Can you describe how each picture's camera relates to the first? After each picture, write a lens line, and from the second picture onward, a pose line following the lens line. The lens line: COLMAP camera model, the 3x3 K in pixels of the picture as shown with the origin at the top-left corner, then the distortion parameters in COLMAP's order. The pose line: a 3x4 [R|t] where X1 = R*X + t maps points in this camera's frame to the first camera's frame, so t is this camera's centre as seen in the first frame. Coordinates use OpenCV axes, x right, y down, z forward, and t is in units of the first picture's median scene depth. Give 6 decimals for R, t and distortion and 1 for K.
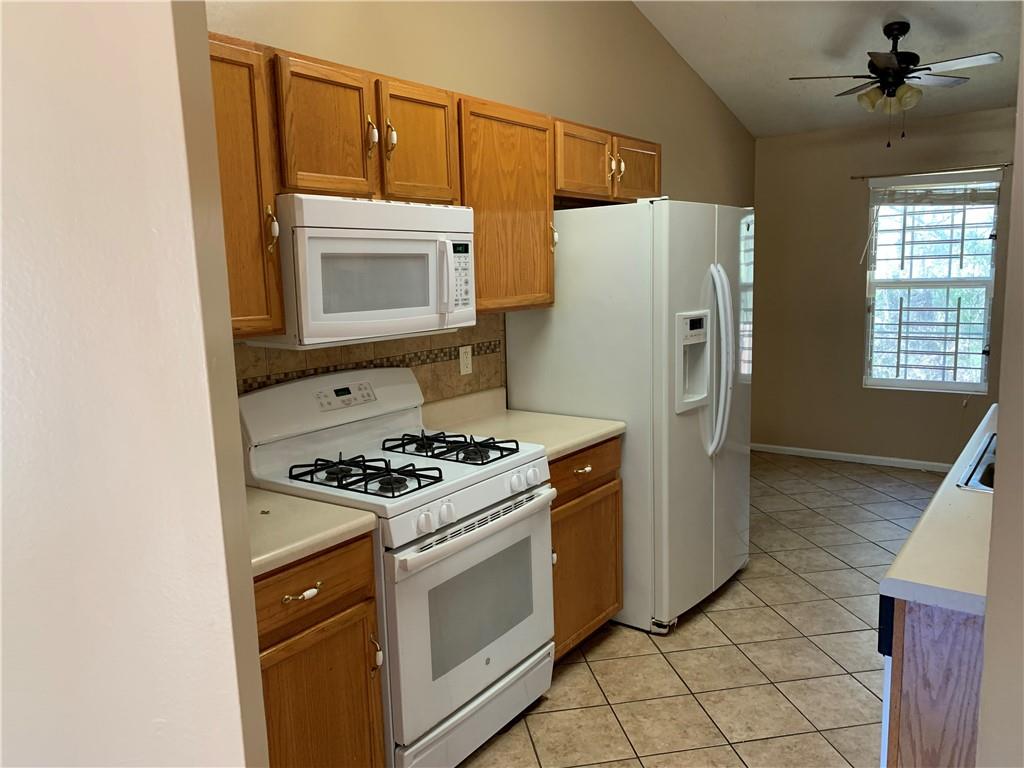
lens RADIAL K [[776.0, 0, 522.9], [0, 776.0, 385.0], [0, 0, 1]] dist [0.039623, -0.050085]
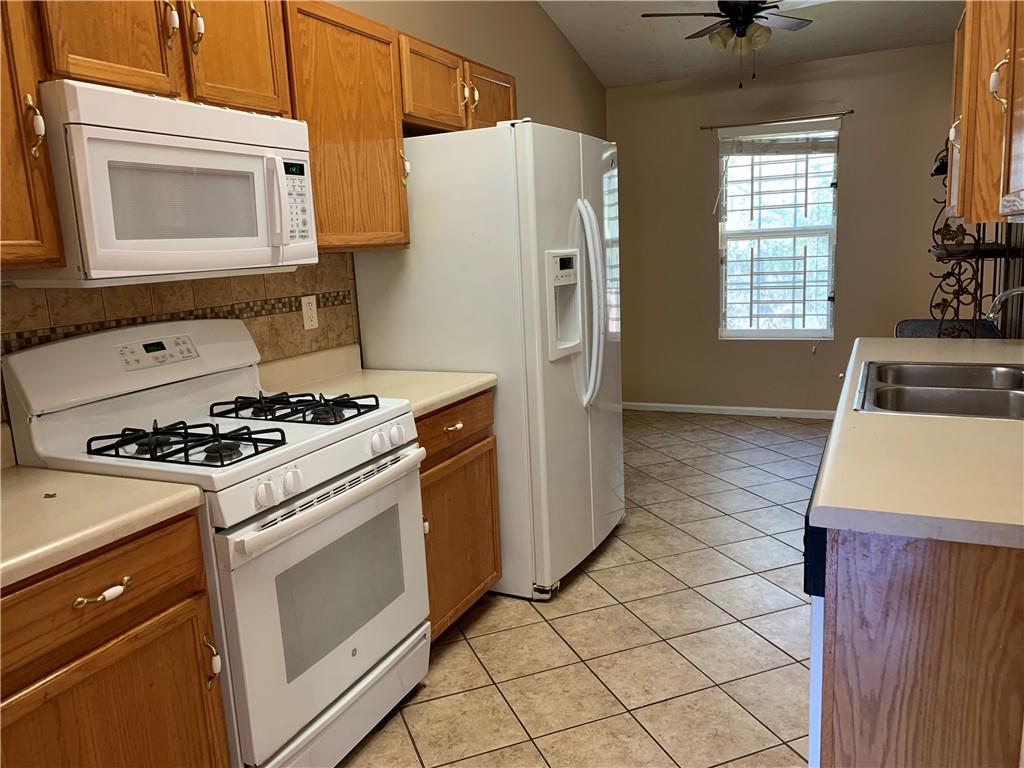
lens RADIAL K [[776.0, 0, 515.7], [0, 776.0, 382.0], [0, 0, 1]] dist [0.039623, -0.050085]
pose [[0.983109, -0.052474, 0.175339, -0.004831], [0.048429, 0.998454, 0.027271, 0.039528], [-0.176499, -0.018319, 0.984130, 0.119081]]
